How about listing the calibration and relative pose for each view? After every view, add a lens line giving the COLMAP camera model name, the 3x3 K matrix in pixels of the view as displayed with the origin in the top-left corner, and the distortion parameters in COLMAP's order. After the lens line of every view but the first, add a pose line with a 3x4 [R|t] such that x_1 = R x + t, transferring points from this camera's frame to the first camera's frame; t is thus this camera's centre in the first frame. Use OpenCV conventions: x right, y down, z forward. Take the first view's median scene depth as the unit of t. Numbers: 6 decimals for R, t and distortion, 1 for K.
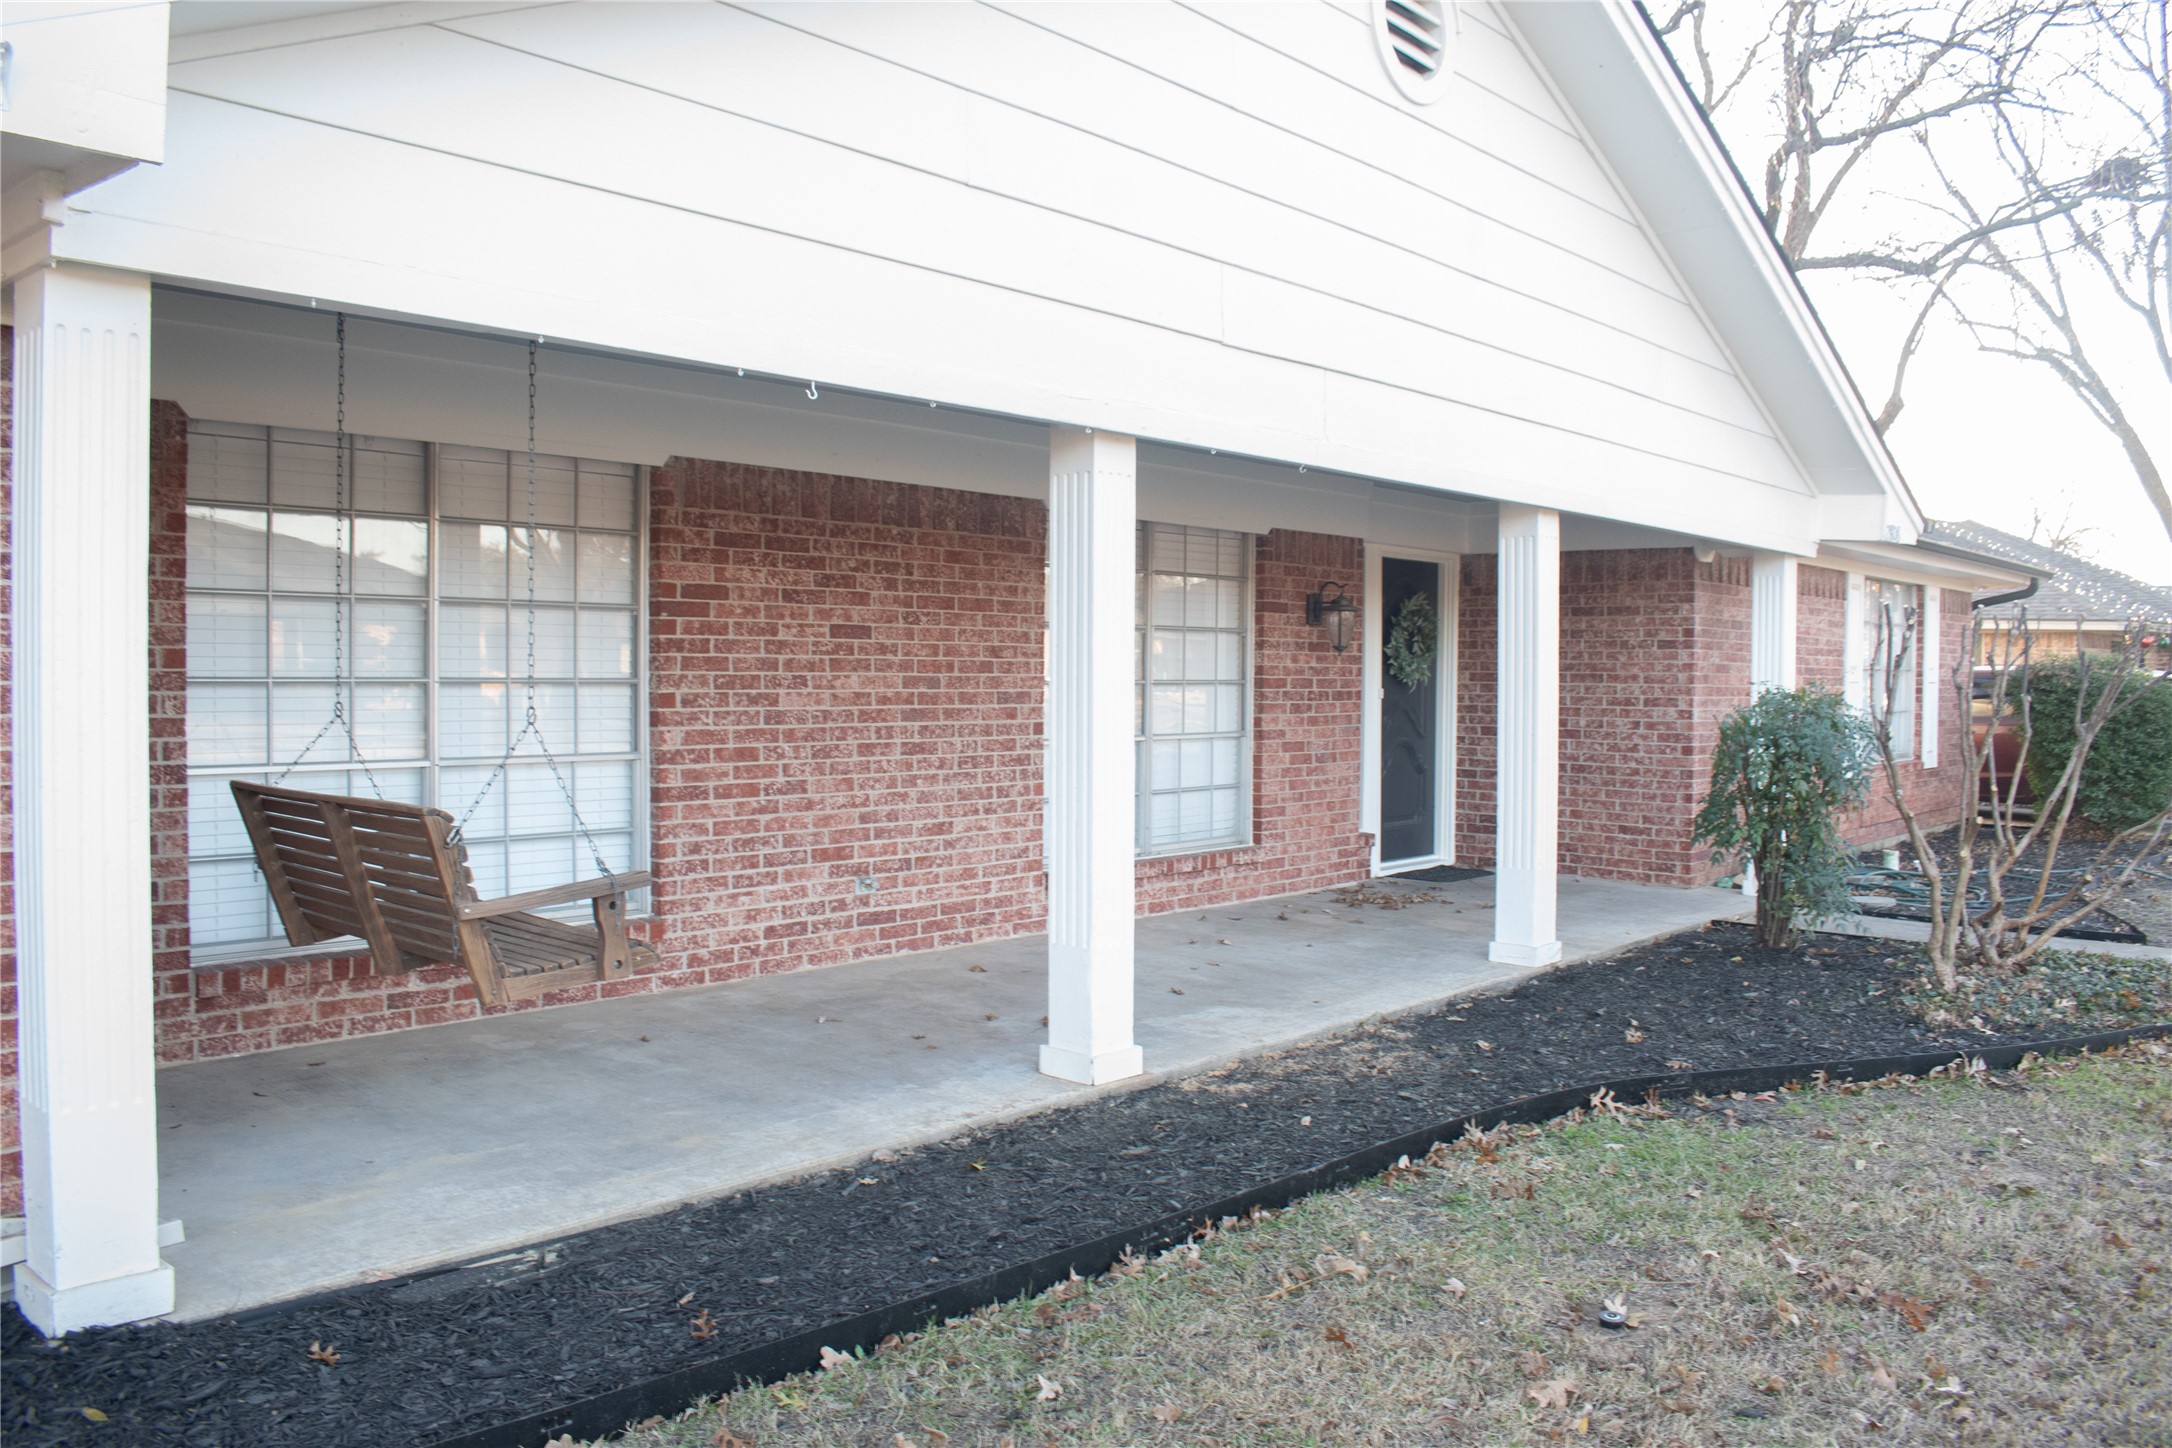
lens RADIAL K [[1684.8, 0, 1080.7], [0, 1684.8, 719.2], [0, 0, 1]] dist [-0.096382, 0.015584]
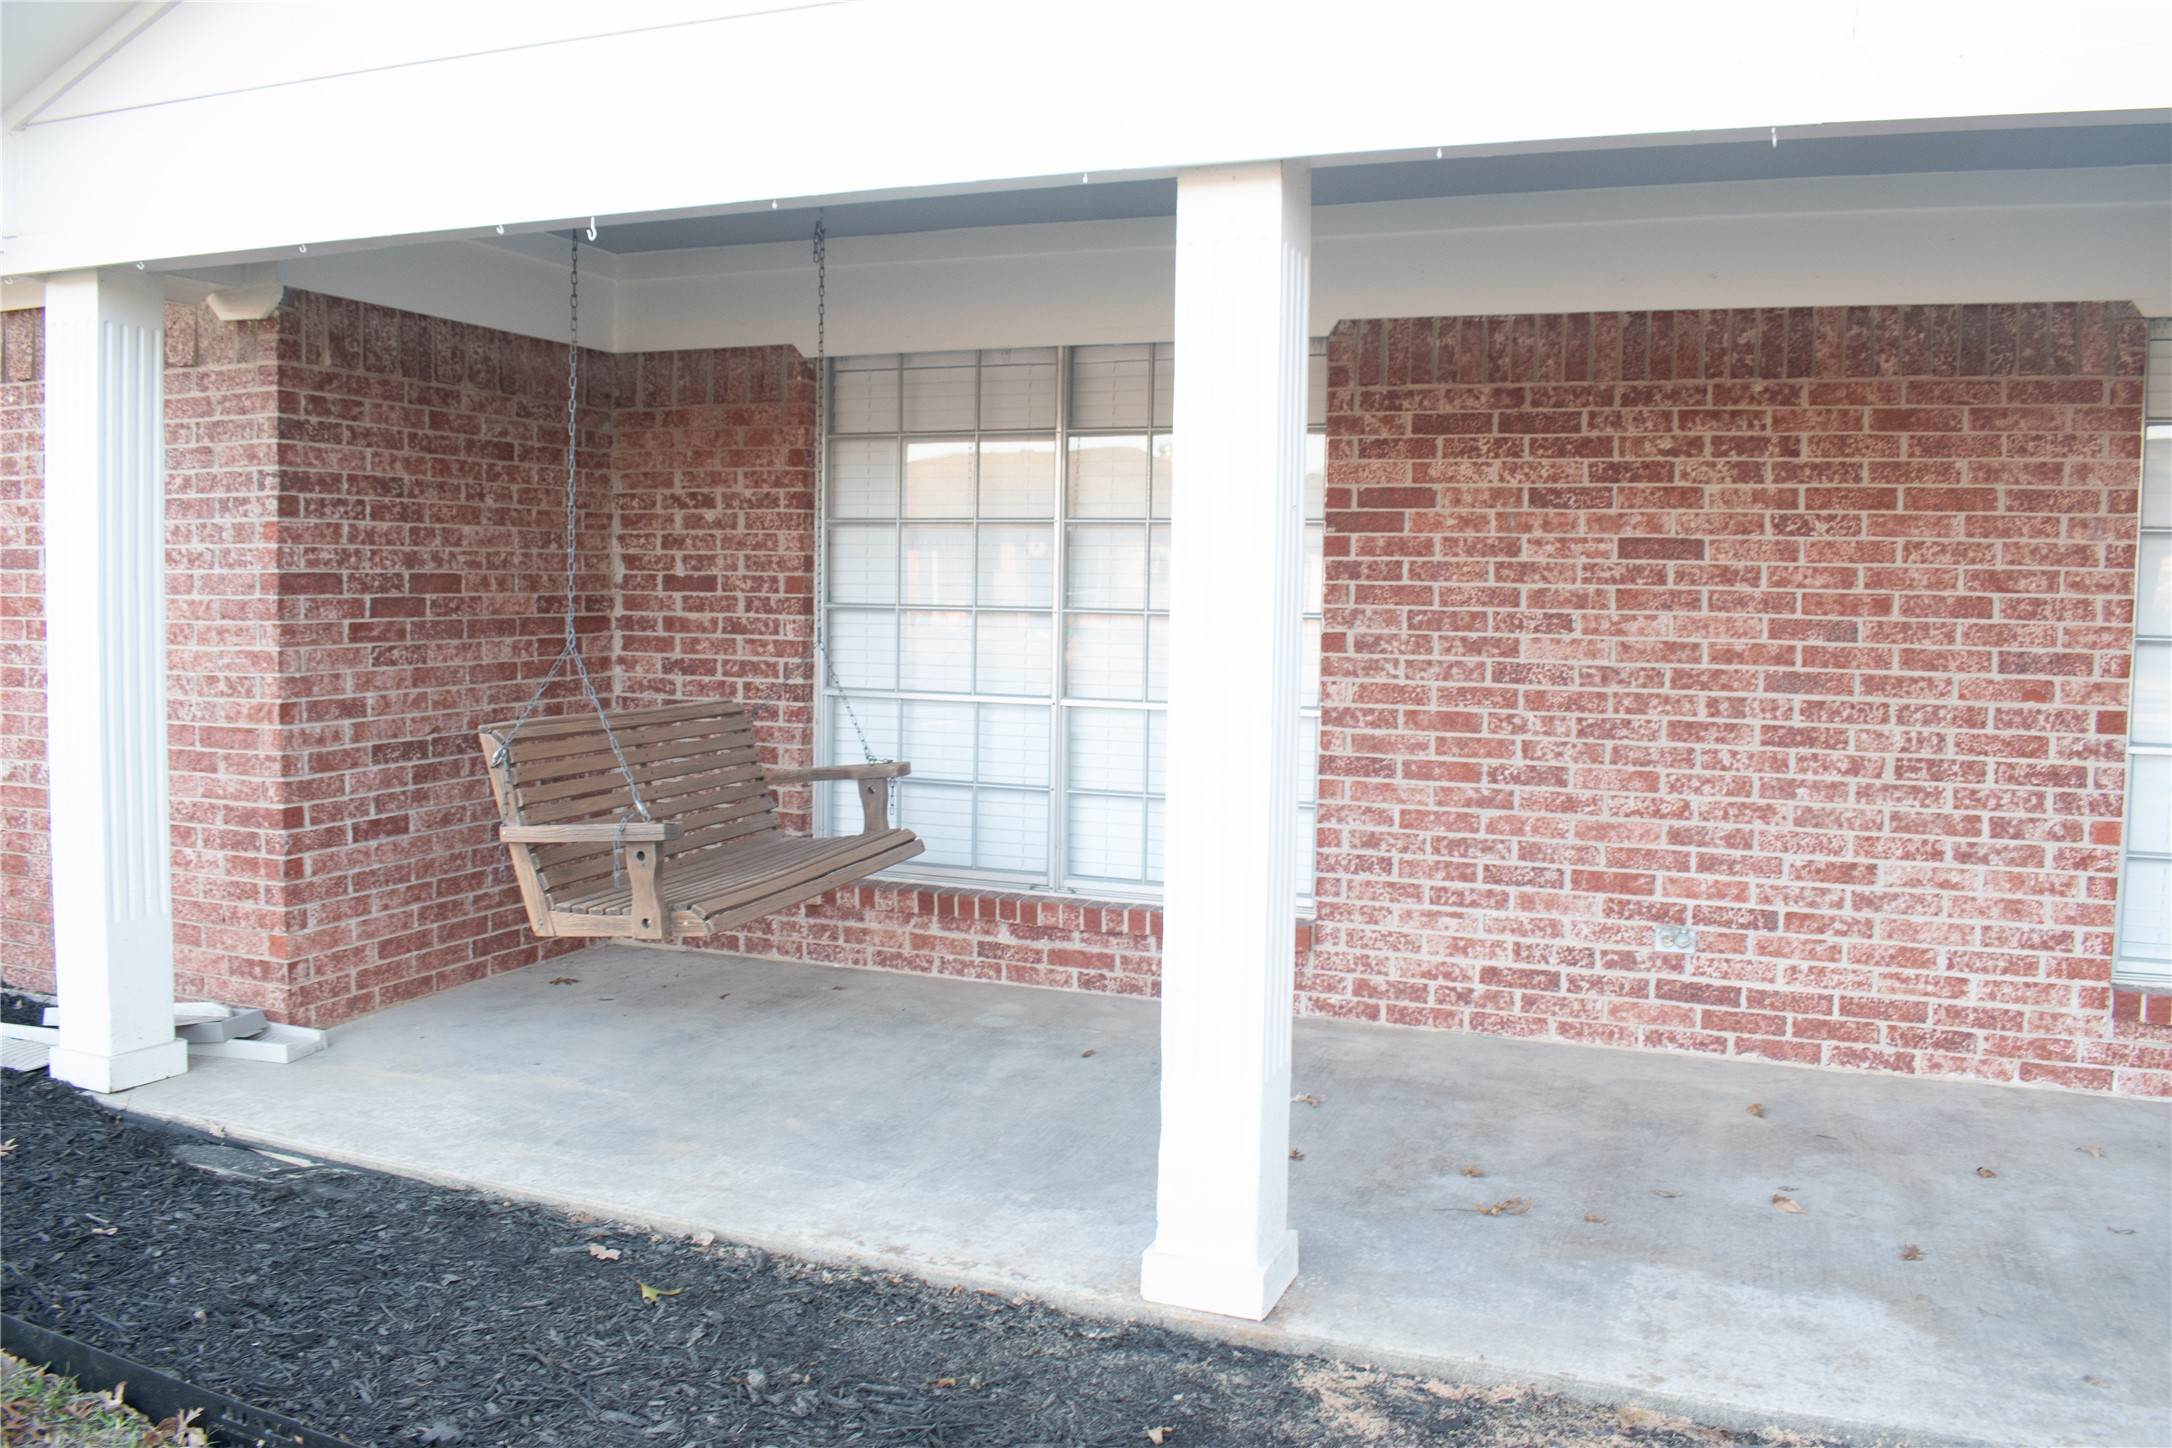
lens RADIAL K [[1684.8, 0, 1084.2], [0, 1684.8, 711.9], [0, 0, 1]] dist [-0.096382, 0.015584]
pose [[0.355467, 0.059933, -0.932766, 0.420411], [-0.041644, 0.997967, 0.048252, -0.011408], [0.933761, 0.021692, 0.357240, 0.604634]]
